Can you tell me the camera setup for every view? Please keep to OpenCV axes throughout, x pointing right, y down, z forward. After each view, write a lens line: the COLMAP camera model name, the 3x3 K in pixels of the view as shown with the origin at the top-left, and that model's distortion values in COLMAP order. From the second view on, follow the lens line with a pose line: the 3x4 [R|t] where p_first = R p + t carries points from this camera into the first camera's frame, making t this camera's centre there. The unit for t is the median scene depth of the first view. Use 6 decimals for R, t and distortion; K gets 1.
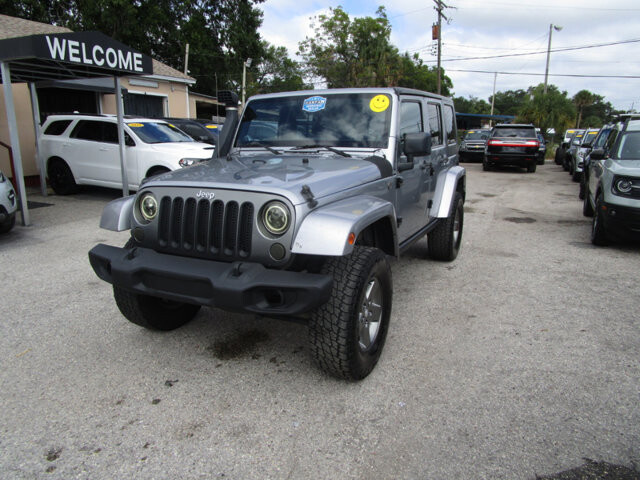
lens RADIAL K [[463.6, 0, 318.3], [0, 463.6, 244.1], [0, 0, 1]] dist [-0.016497, 0.006968]
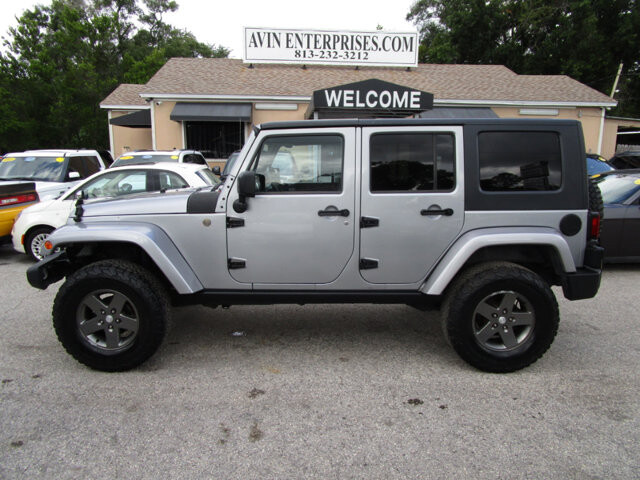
lens RADIAL K [[463.6, 0, 311.9], [0, 463.6, 251.2], [0, 0, 1]] dist [-0.016497, 0.006968]
pose [[0.460450, 0.176294, -0.870003, 0.584494], [-0.215480, 0.972965, 0.083115, -0.100604], [0.861135, 0.149198, 0.485990, 0.370774]]
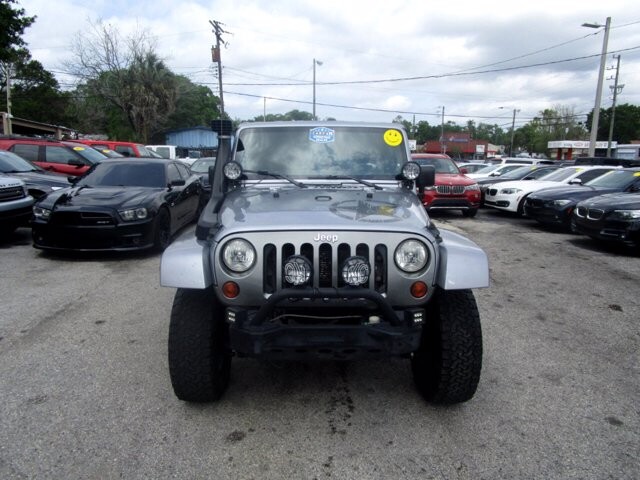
lens RADIAL K [[463.6, 0, 312.7], [0, 463.6, 244.7], [0, 0, 1]] dist [-0.016497, 0.006968]
pose [[0.878015, -0.084421, 0.471129, -0.337256], [0.101163, 0.994817, -0.010273, -0.041511], [-0.467820, 0.056681, 0.882004, 0.096282]]
